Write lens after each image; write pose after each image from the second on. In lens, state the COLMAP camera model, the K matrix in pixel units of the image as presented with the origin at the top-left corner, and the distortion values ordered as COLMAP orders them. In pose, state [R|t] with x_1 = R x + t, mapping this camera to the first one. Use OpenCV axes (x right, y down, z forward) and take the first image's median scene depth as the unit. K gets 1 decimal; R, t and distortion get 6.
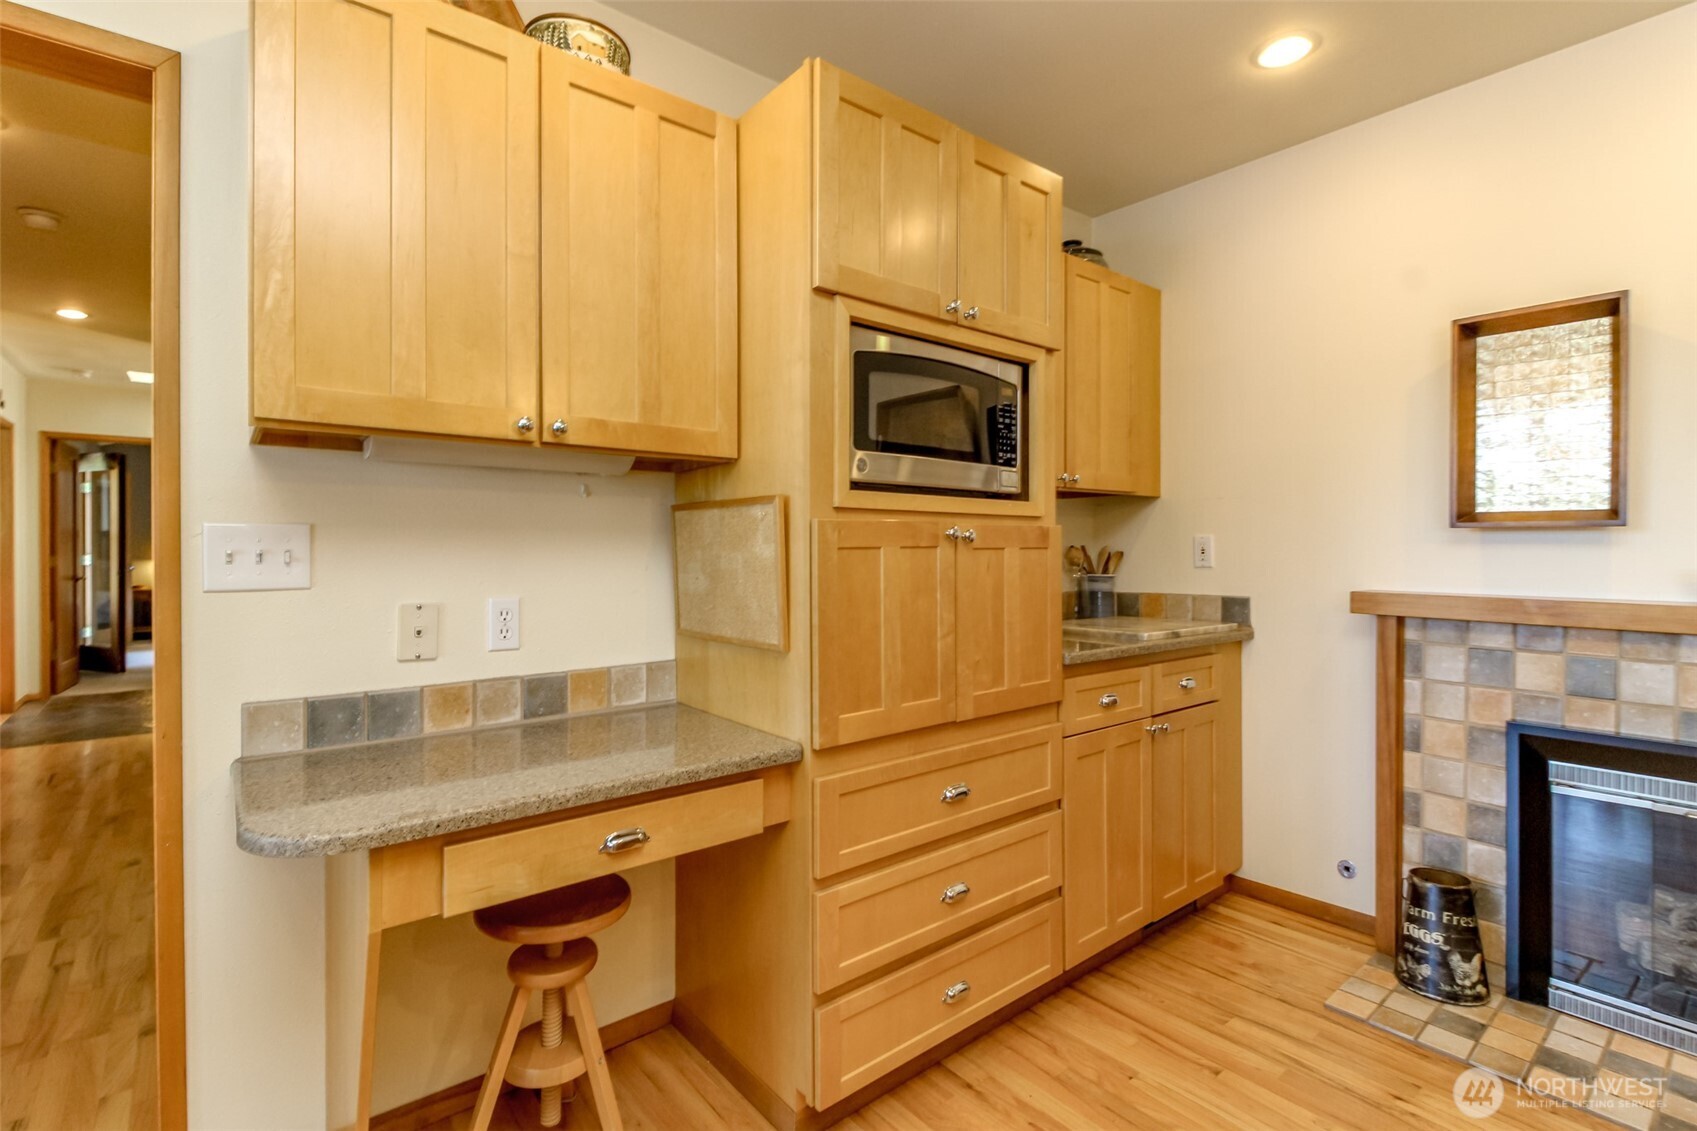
lens RADIAL K [[785.7, 0, 882.2], [0, 785.7, 552.0], [0, 0, 1]] dist [-0.002437, -0.000954]
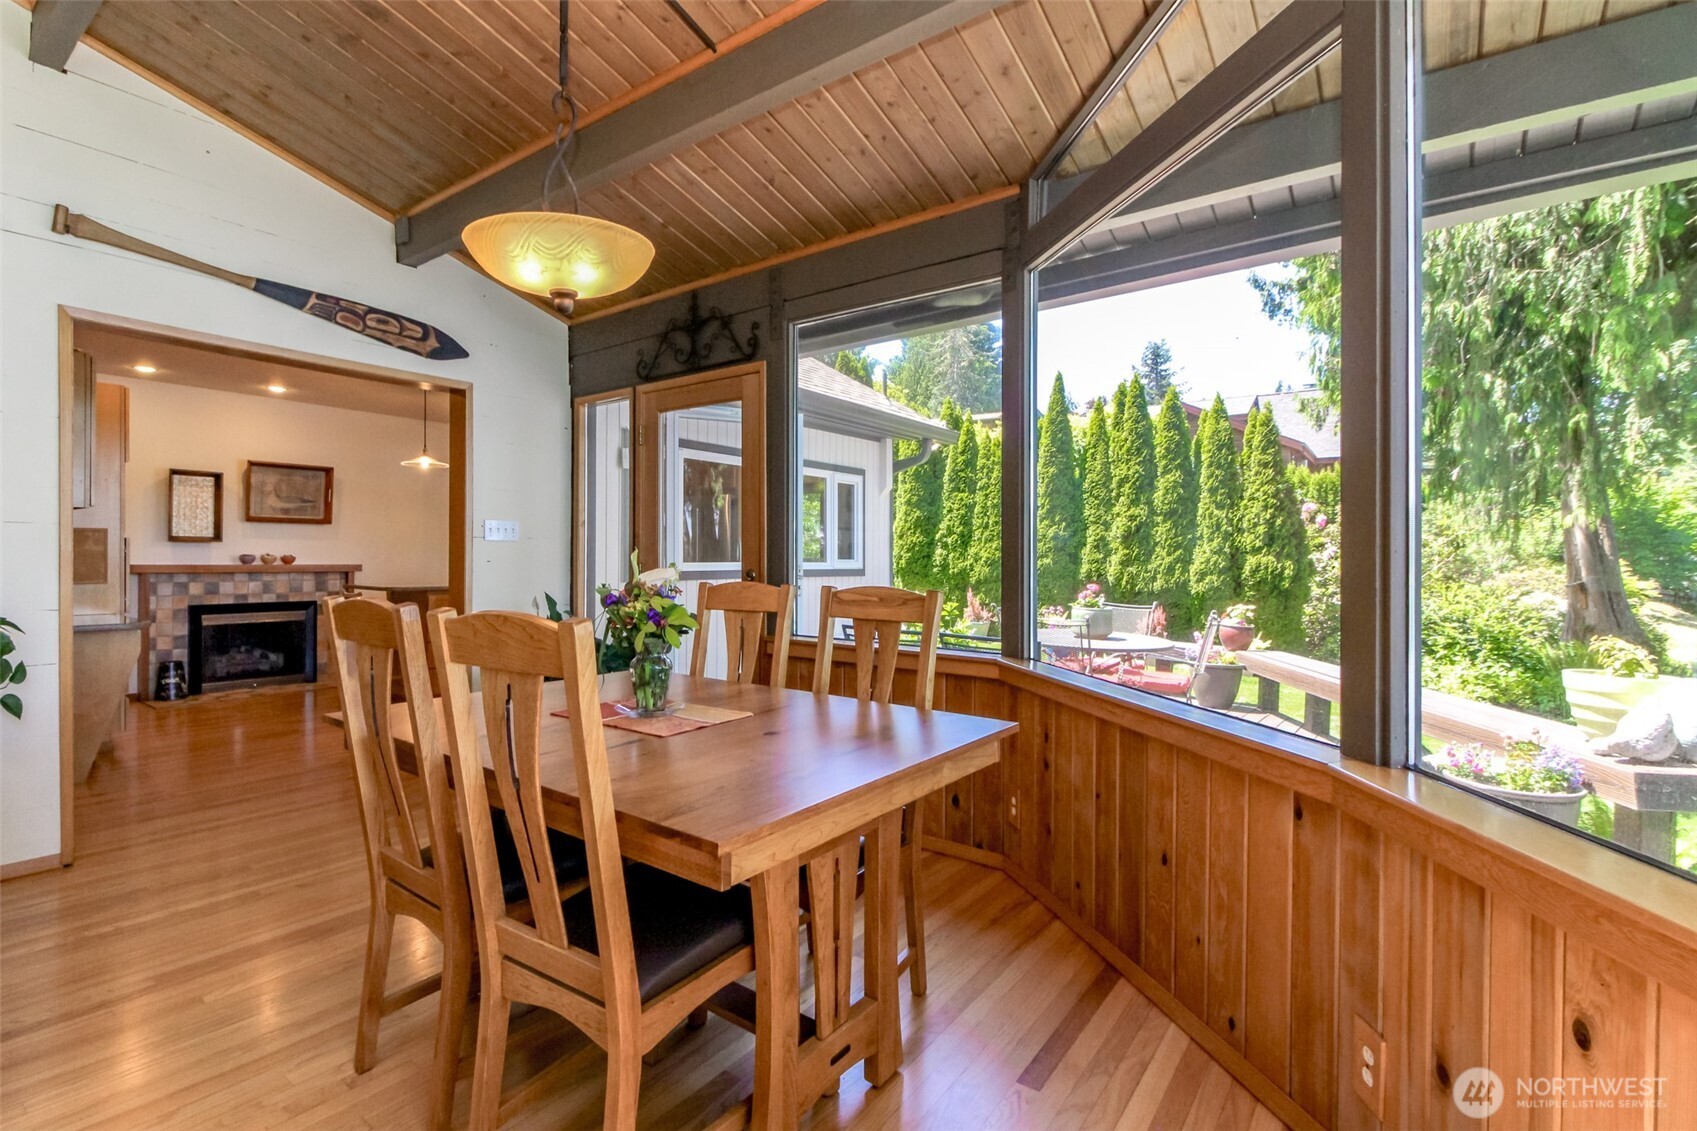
lens RADIAL K [[776.6, 0, 818.7], [0, 776.6, 557.3], [0, 0, 1]] dist [-0.000394, -0.000516]
pose [[-0.210146, -0.004519, 0.977660, -2.687882], [-0.003519, 0.999986, 0.003866, 0.010842], [-0.977664, -0.002628, -0.210159, -0.762688]]
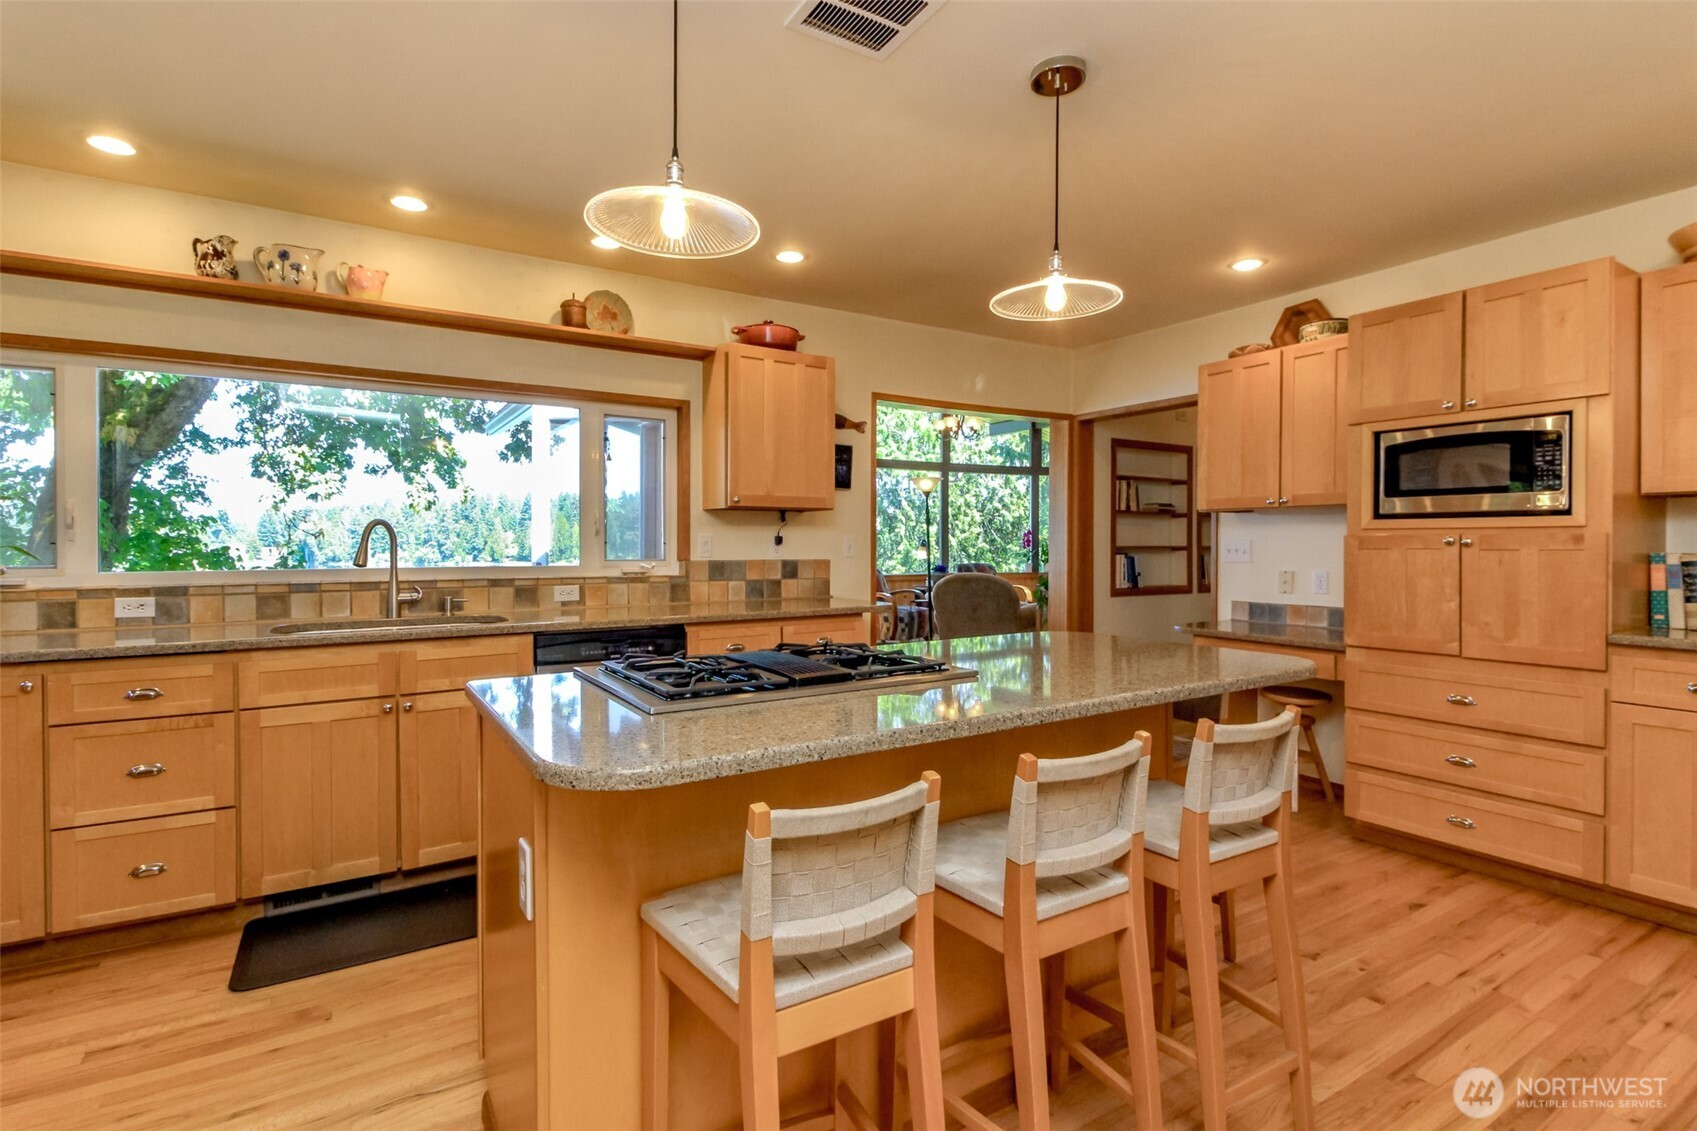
lens RADIAL K [[791.5, 0, 810.6], [0, 791.5, 547.2], [0, 0, 1]] dist [0.031699, -0.000024]
pose [[-0.179412, -0.000003, -0.983774, 1.764586], [-0.004741, 0.999988, 0.000862, -0.003772], [0.983763, 0.004819, -0.179410, -0.026939]]
